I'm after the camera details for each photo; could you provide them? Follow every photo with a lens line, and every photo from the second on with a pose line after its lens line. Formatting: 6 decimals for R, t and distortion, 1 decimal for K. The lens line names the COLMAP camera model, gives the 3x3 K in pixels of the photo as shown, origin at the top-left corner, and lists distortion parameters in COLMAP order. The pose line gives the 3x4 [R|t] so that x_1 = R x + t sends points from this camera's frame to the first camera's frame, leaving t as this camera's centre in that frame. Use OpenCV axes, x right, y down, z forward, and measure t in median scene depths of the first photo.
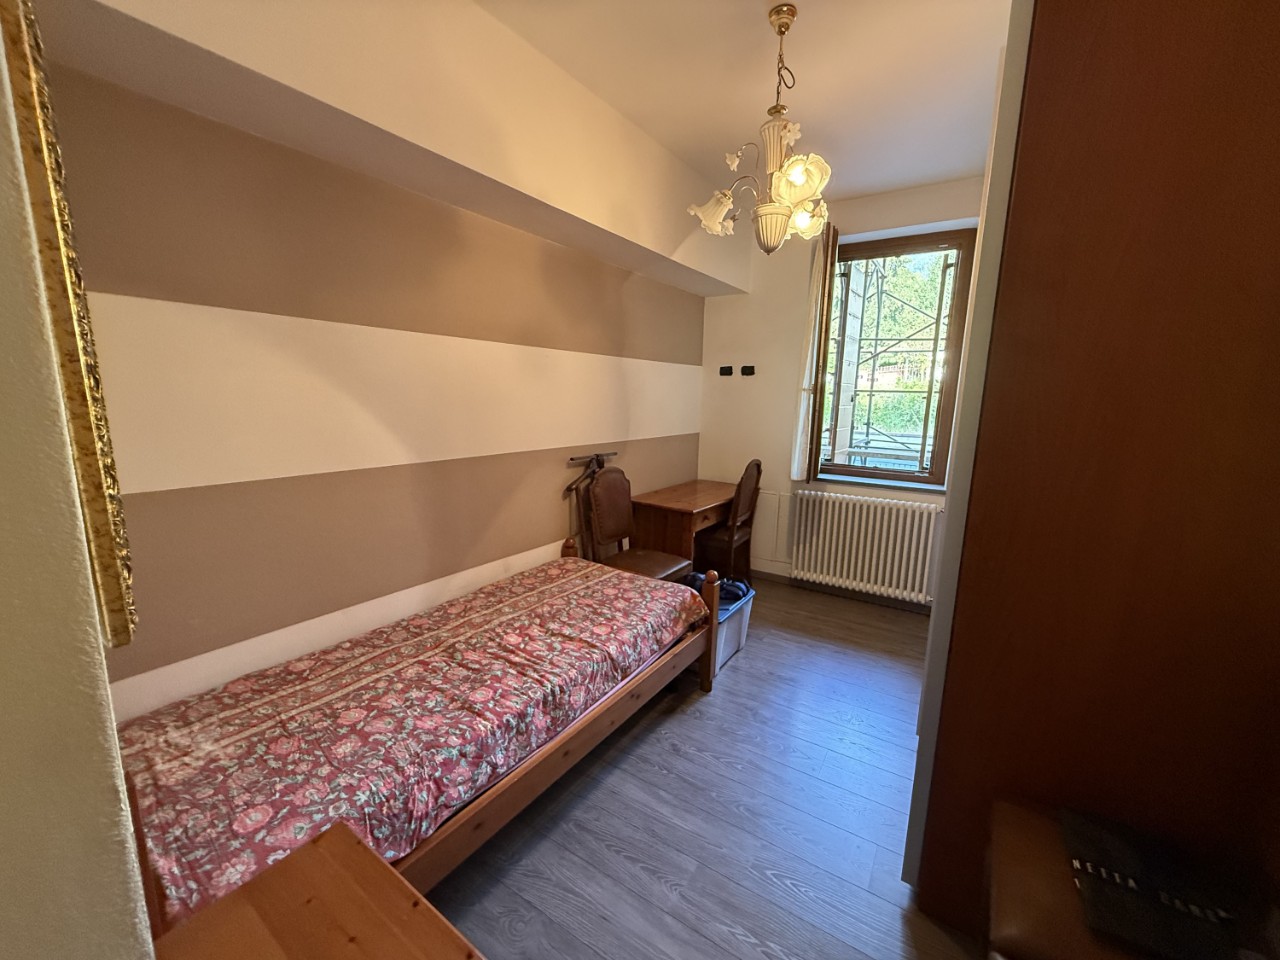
lens RADIAL K [[508.6, 0, 639.6], [0, 508.6, 484.3], [0, 0, 1]] dist [-0.005374, 0.002422]
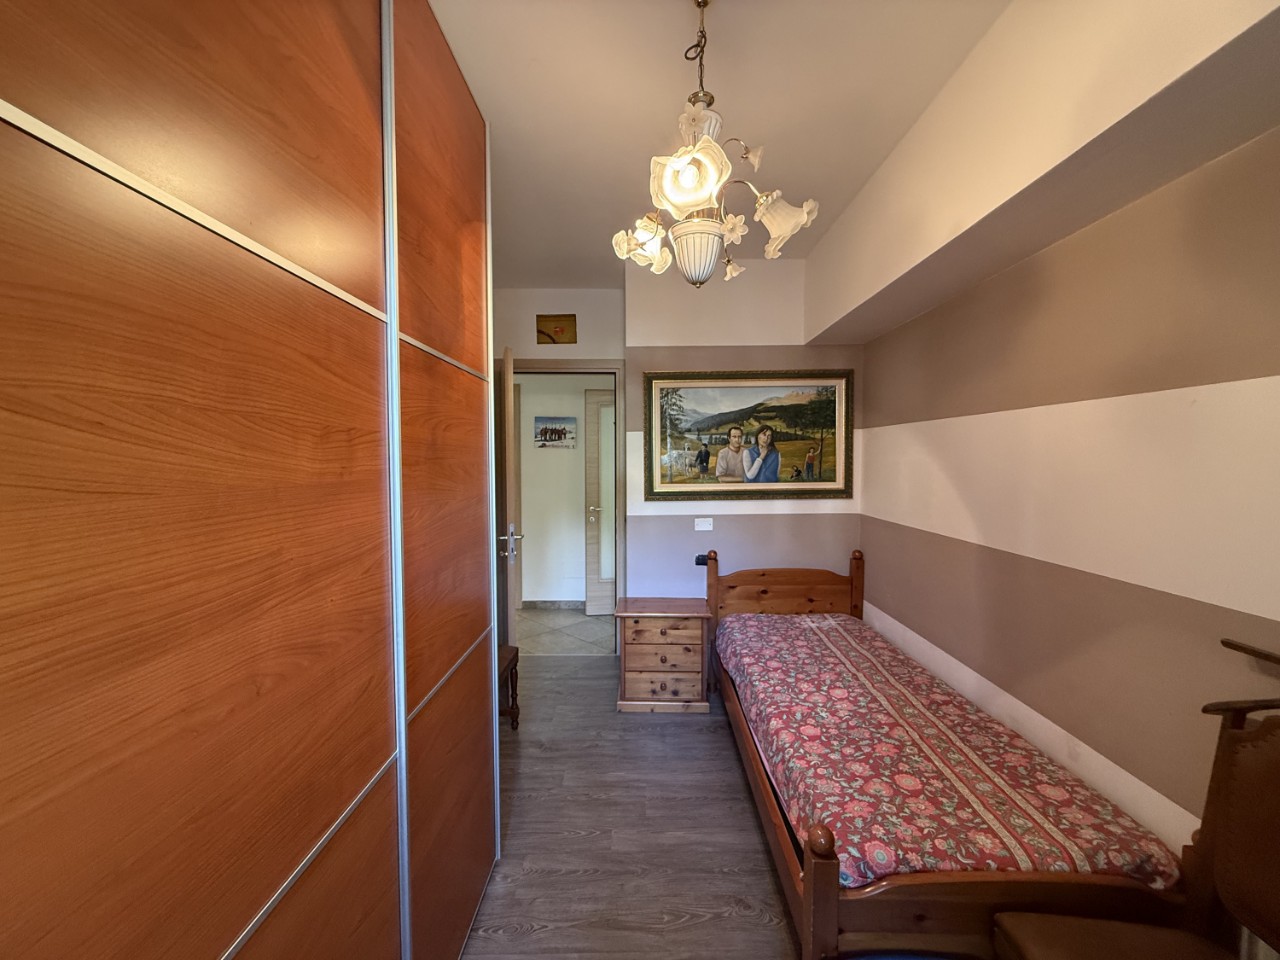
lens RADIAL K [[508.6, 0, 638.6], [0, 508.6, 478.2], [0, 0, 1]] dist [-0.005374, 0.002422]
pose [[-0.835600, 0.002161, -0.549334, 0.748403], [-0.110990, 0.978705, 0.172677, -0.305102], [0.538009, 0.205260, -0.817566, 1.648158]]
